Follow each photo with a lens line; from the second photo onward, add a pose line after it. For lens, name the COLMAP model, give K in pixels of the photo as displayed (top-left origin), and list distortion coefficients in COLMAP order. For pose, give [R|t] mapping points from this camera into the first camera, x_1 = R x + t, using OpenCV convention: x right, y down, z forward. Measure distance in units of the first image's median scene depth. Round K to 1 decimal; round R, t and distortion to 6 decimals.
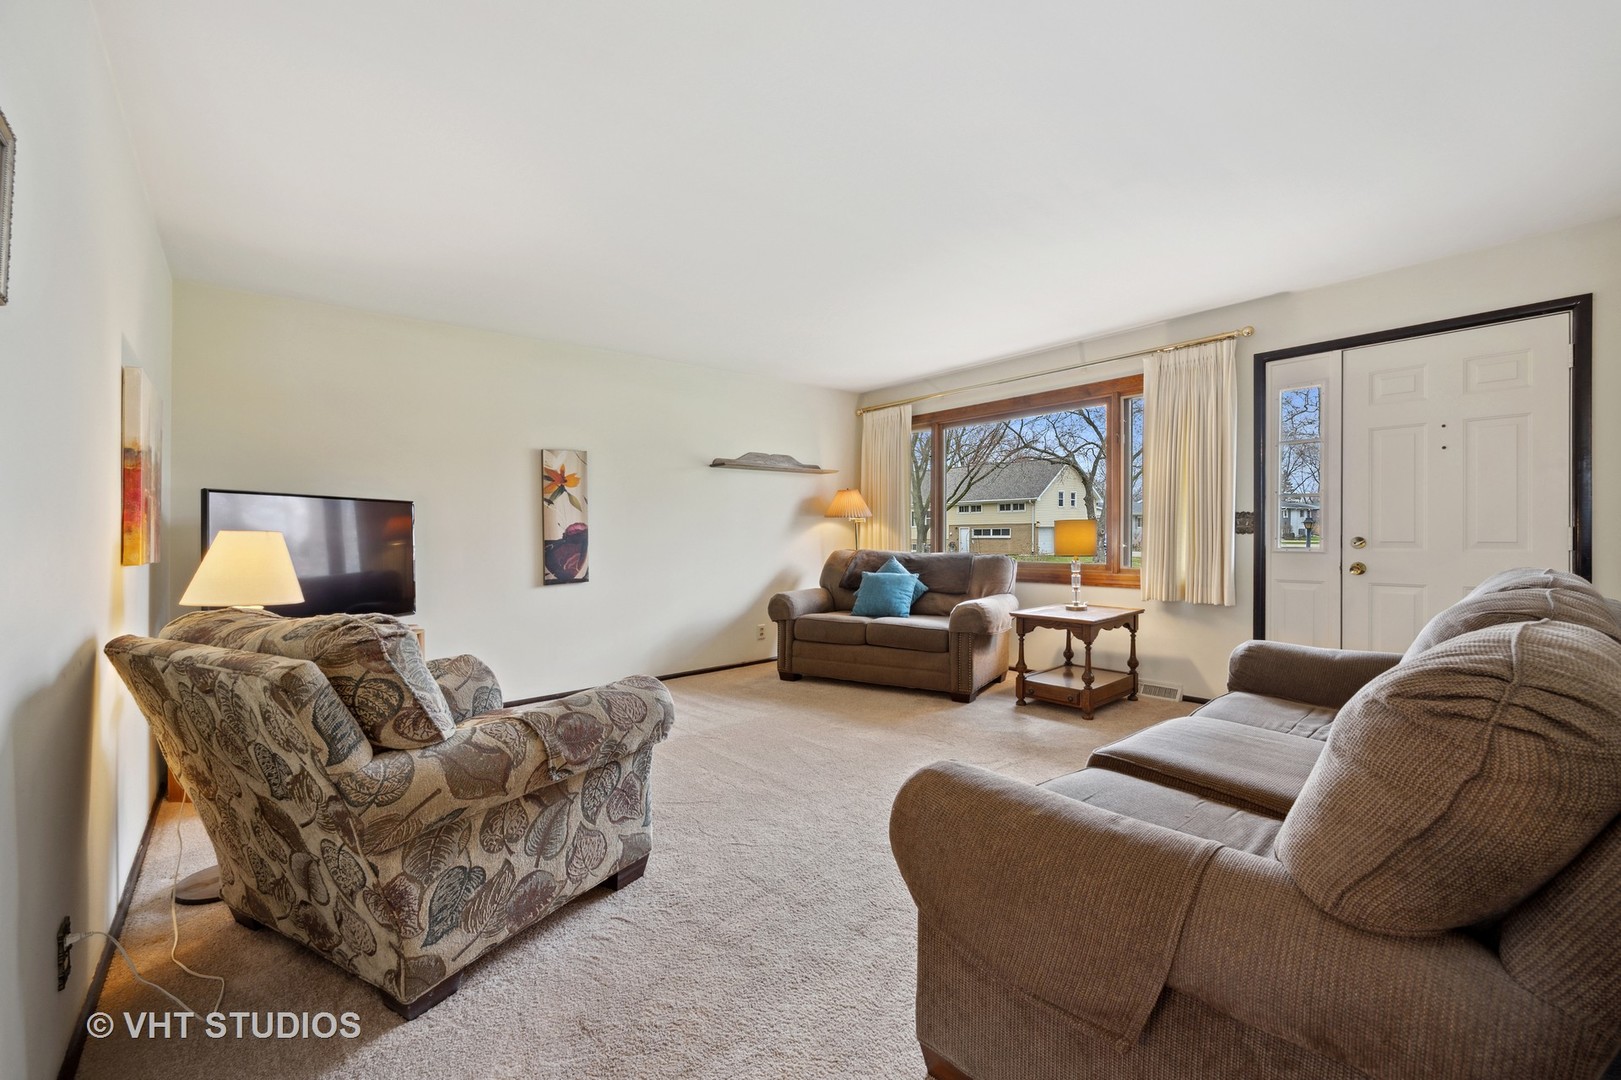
lens RADIAL K [[638.1, 0, 822.5], [0, 638.1, 534.3], [0, 0, 1]] dist [-0.001134, -0.000002]
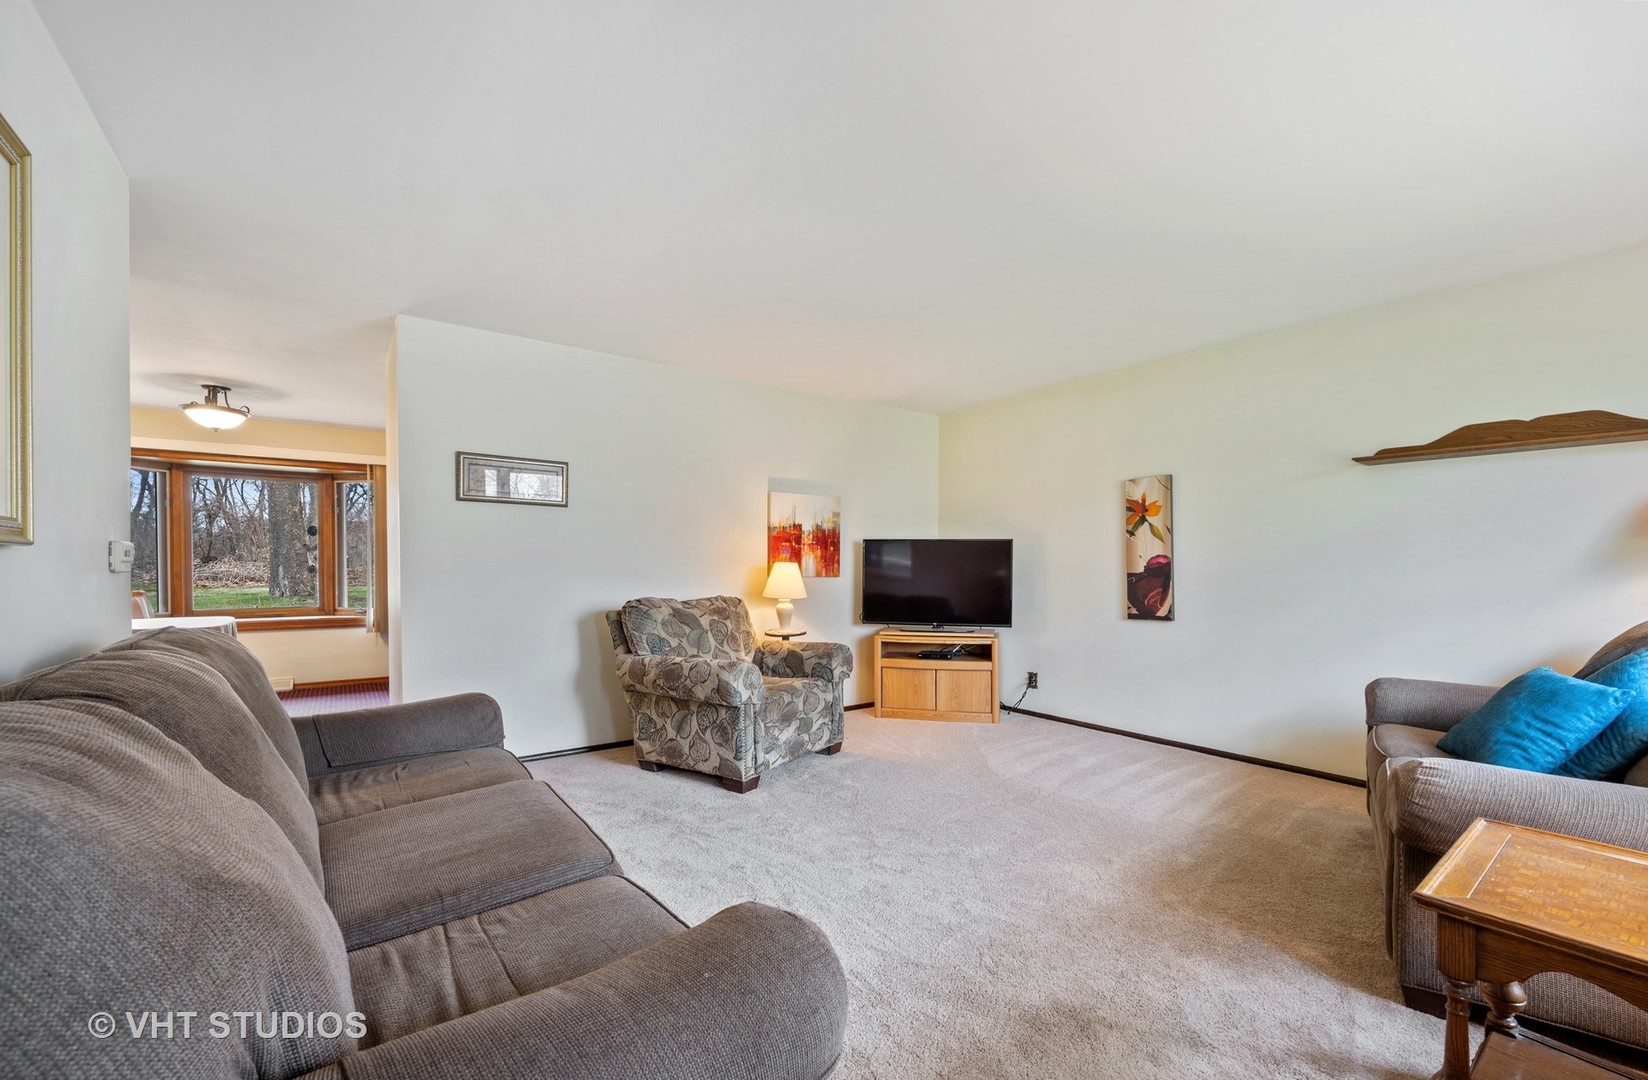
lens RADIAL K [[666.4, 0, 872.1], [0, 666.4, 574.4], [0, 0, 1]] dist [-0.004453, -0.000302]
pose [[-0.011649, 0.019030, -0.999751, 0.591556], [-0.007116, 0.999792, 0.019114, -0.005384], [0.999907, 0.007337, -0.011511, 0.616540]]
